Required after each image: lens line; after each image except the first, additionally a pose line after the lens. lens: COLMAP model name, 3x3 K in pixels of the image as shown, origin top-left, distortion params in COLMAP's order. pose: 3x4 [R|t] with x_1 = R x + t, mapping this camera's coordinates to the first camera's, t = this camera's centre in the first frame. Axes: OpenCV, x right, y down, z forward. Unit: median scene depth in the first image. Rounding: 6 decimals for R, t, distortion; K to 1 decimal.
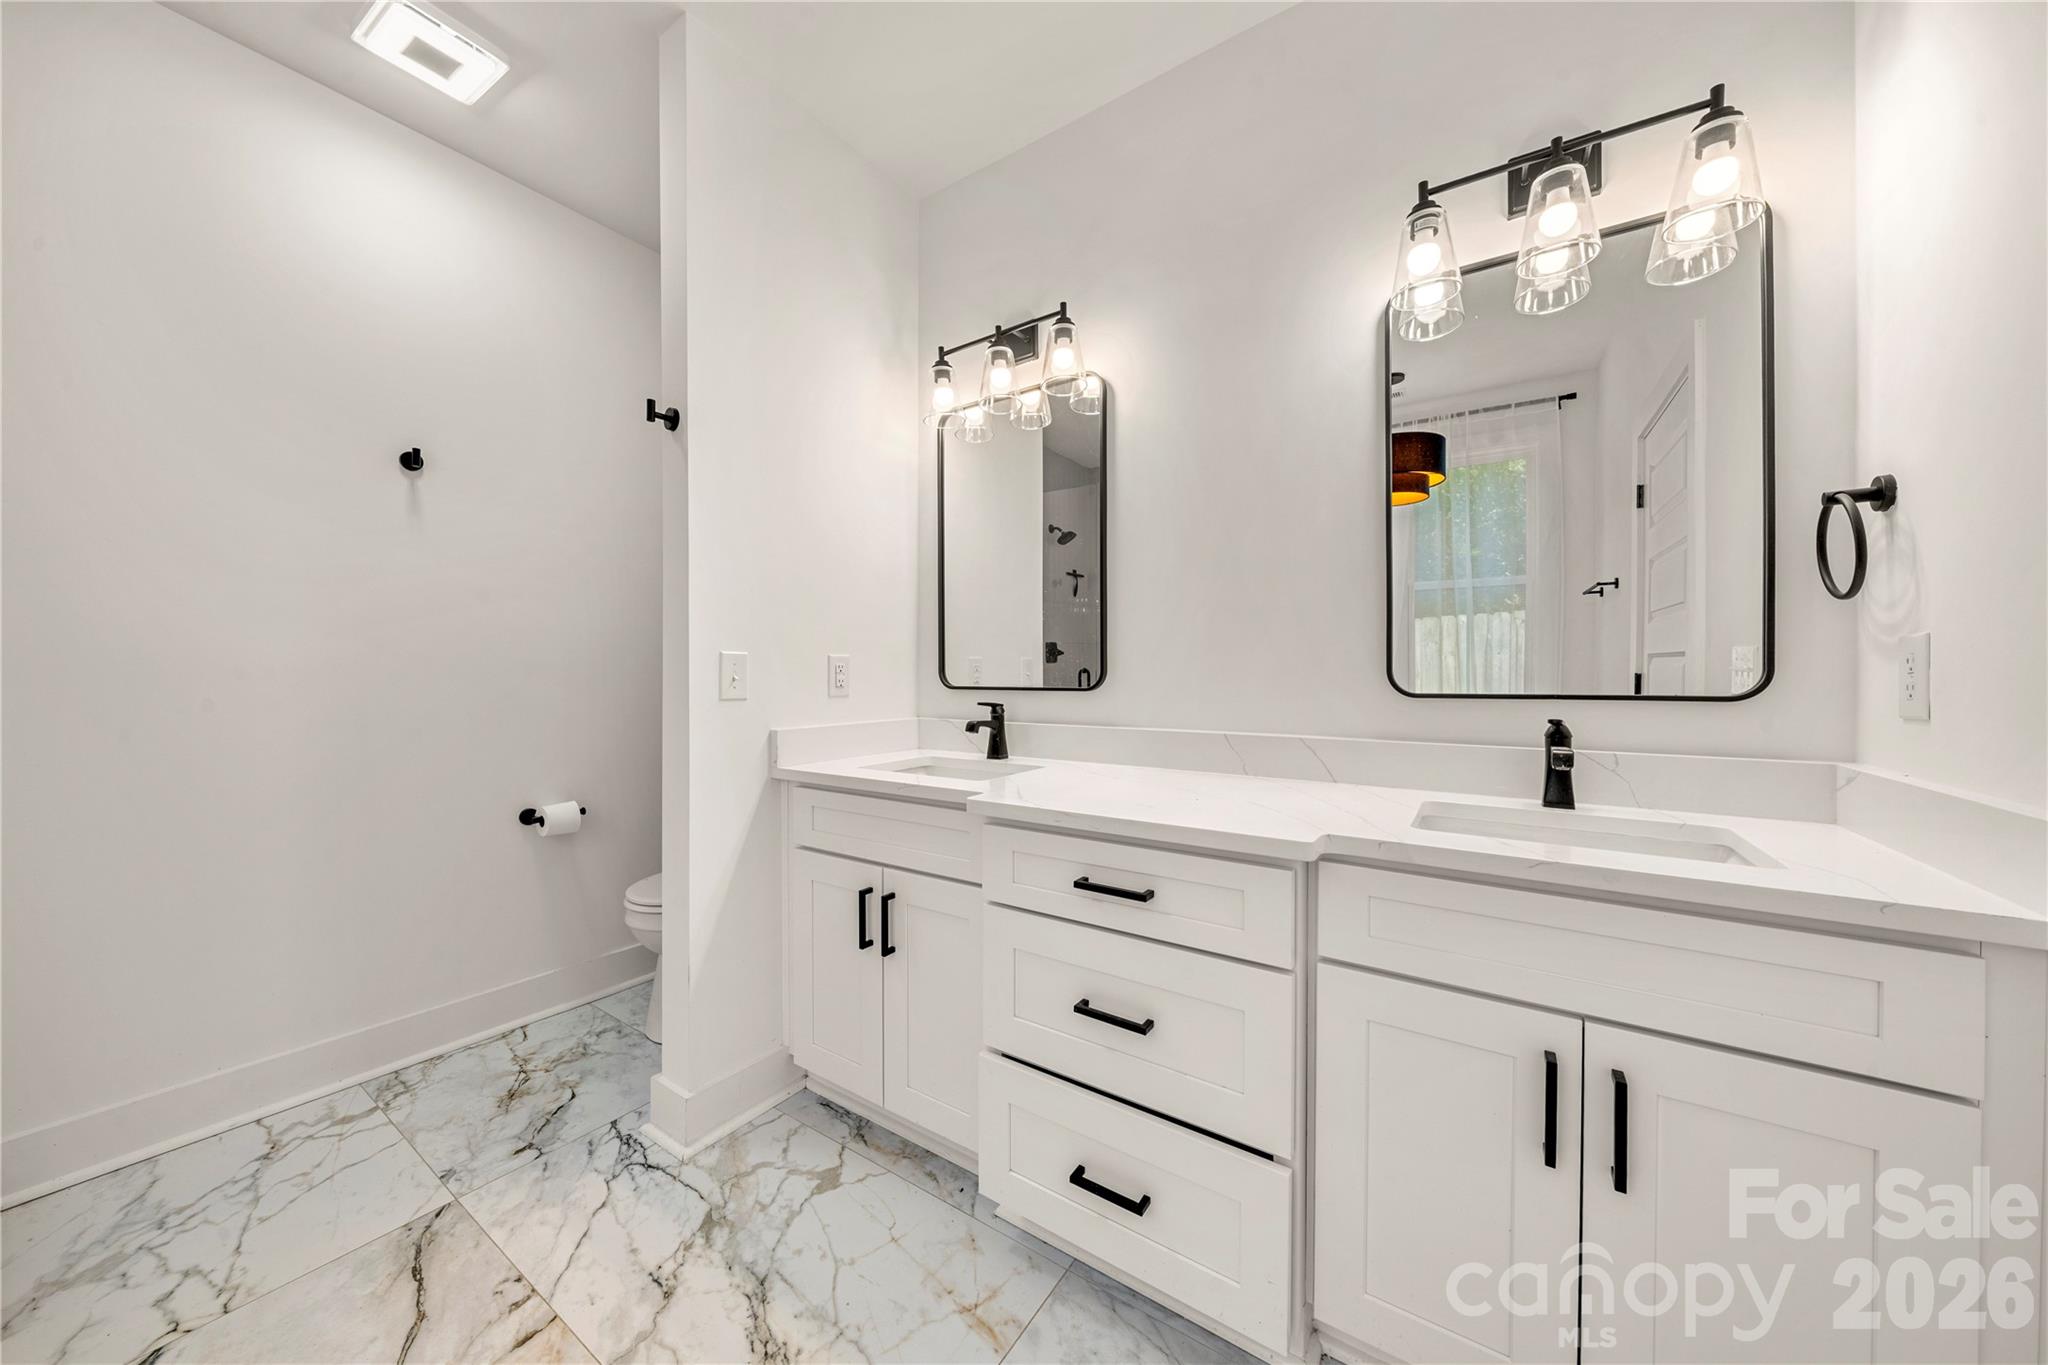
lens RADIAL K [[705.0, 0, 1009.2], [0, 705.0, 675.3], [0, 0, 1]] dist [-0.005852, 0.000412]
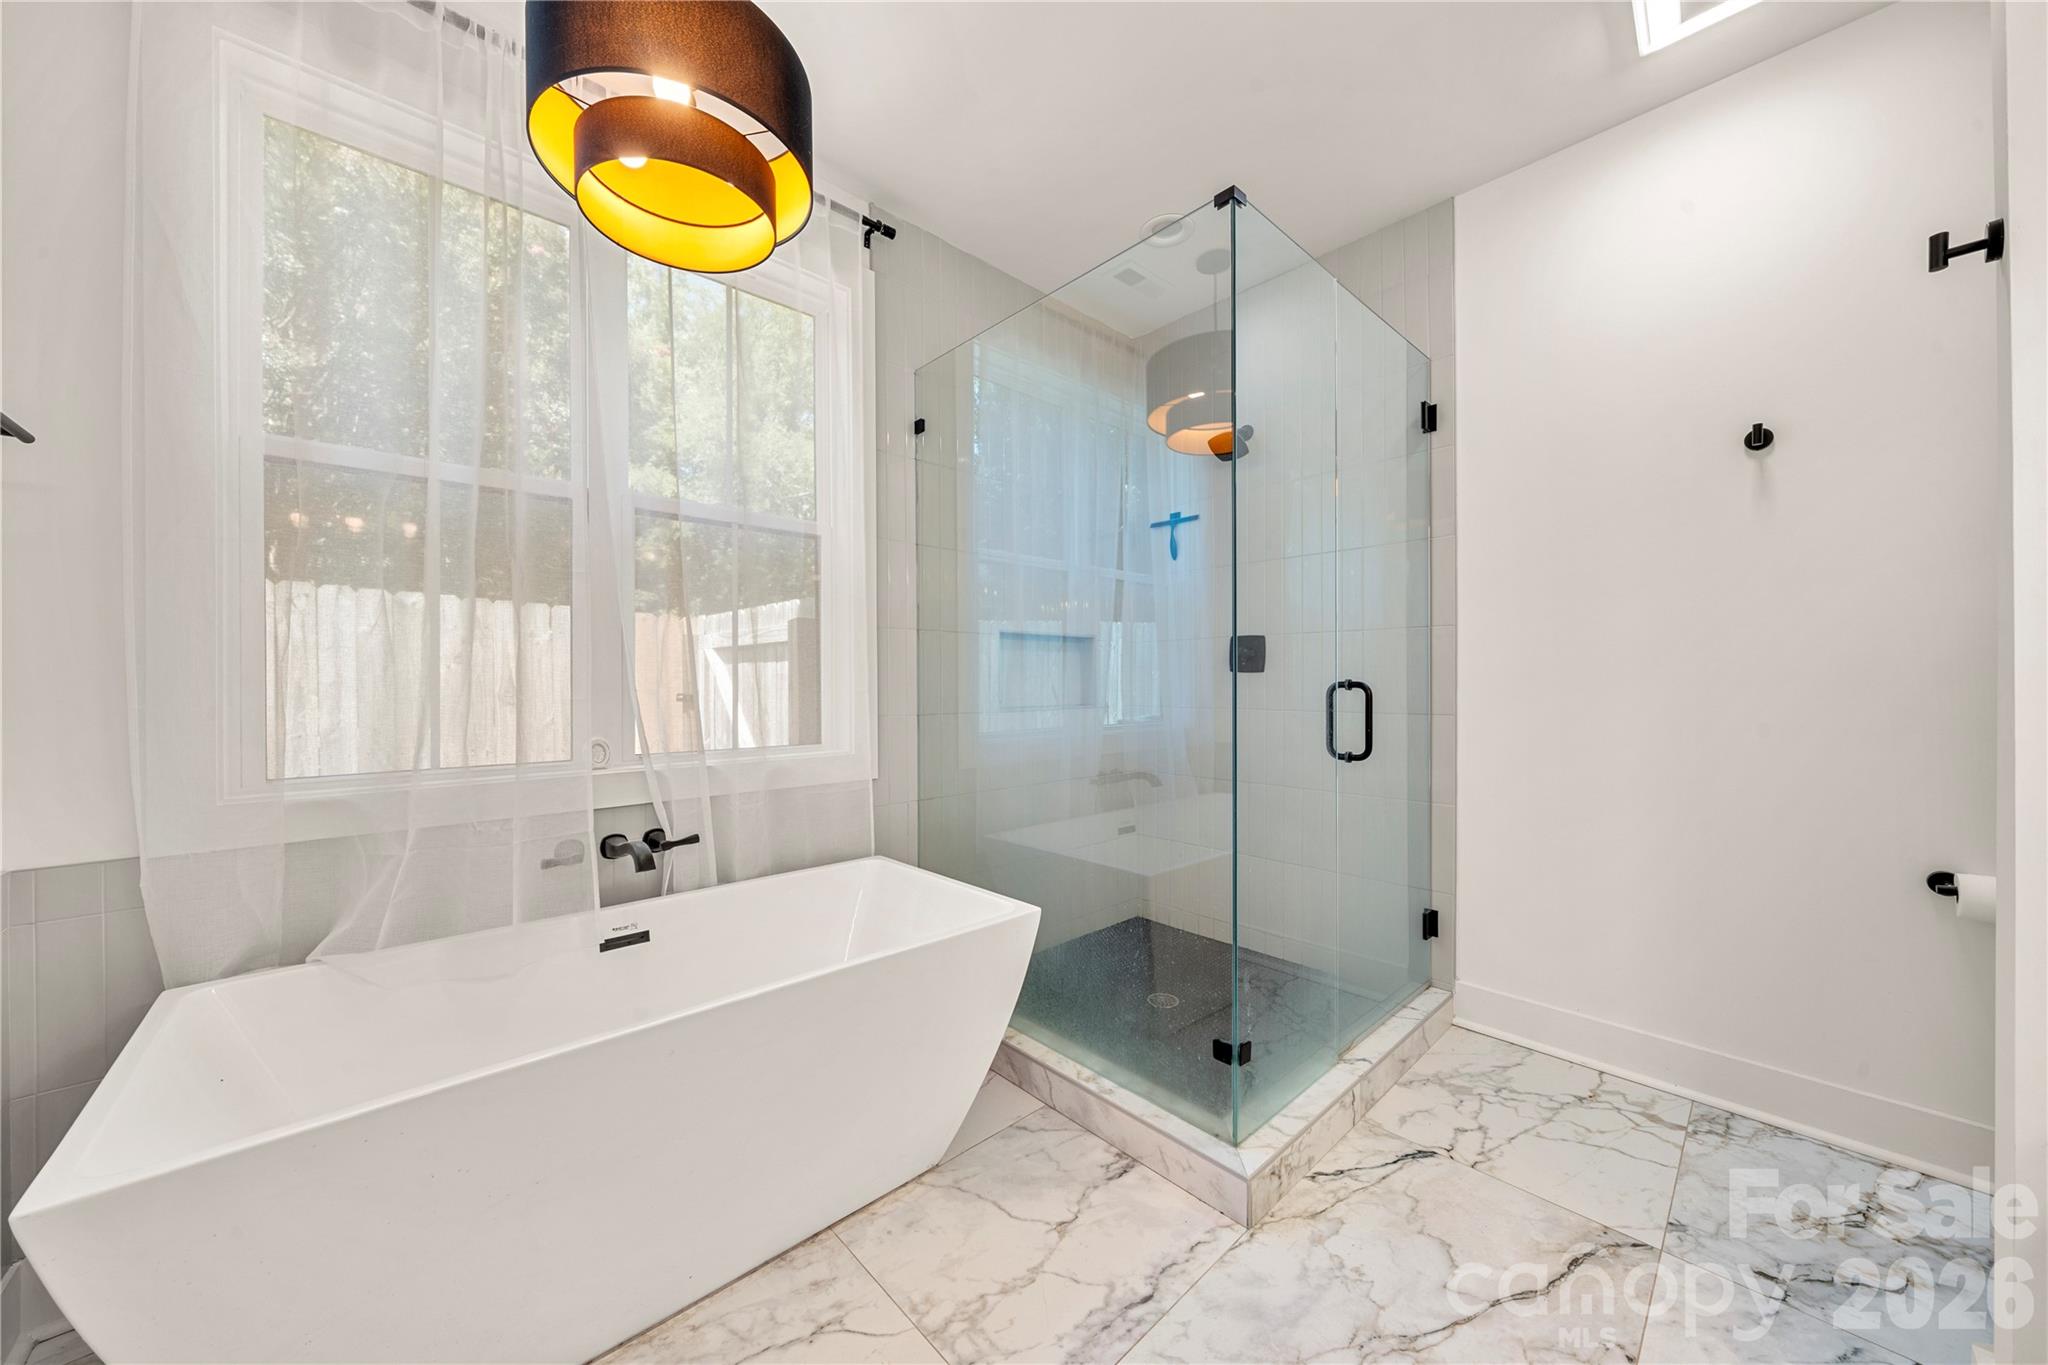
lens RADIAL K [[705.0, 0, 1014.5], [0, 705.0, 685.9], [0, 0, 1]] dist [-0.005852, 0.000412]
pose [[-0.224697, 0.004679, -0.974417, 0.313843], [0.002091, 0.999988, 0.004320, -0.000152], [0.974426, -0.001066, -0.224704, 0.403795]]
